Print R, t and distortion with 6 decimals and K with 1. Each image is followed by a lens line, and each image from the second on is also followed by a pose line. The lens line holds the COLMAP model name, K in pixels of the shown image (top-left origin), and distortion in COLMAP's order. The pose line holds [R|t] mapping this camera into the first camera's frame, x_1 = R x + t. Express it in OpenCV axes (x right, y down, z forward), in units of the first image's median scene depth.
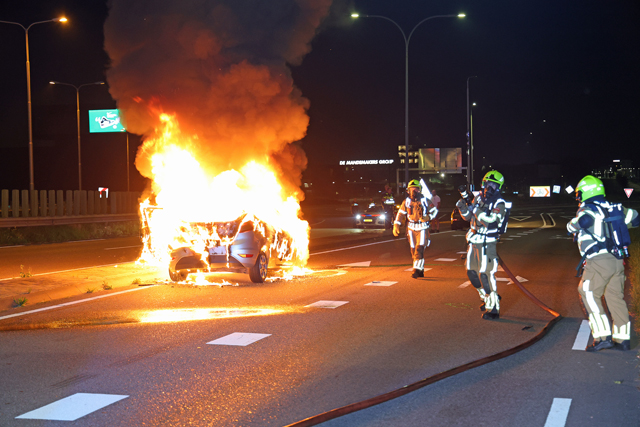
lens RADIAL K [[1207.9, 0, 319.8], [0, 1207.9, 213.2], [0, 0, 1]] dist [0.258080, 0.094954]
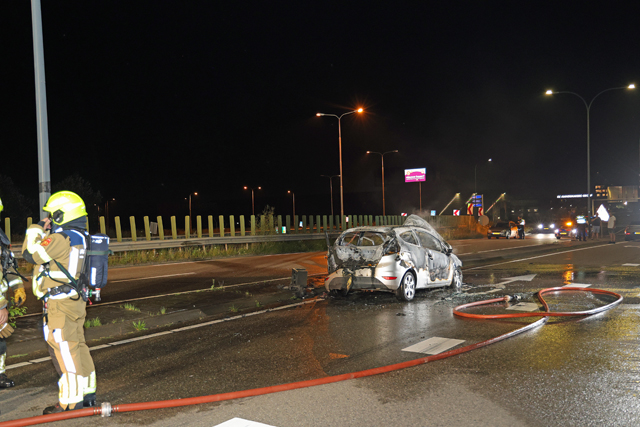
lens RADIAL K [[666.9, 0, 318.1], [0, 666.9, 212.2], [0, 0, 1]] dist [0.006149, 0.172823]
pose [[0.946455, -0.007410, -0.322751, 0.028891], [0.000513, 0.999770, -0.021448, -0.004252], [0.322835, 0.020134, 0.946241, 0.176251]]
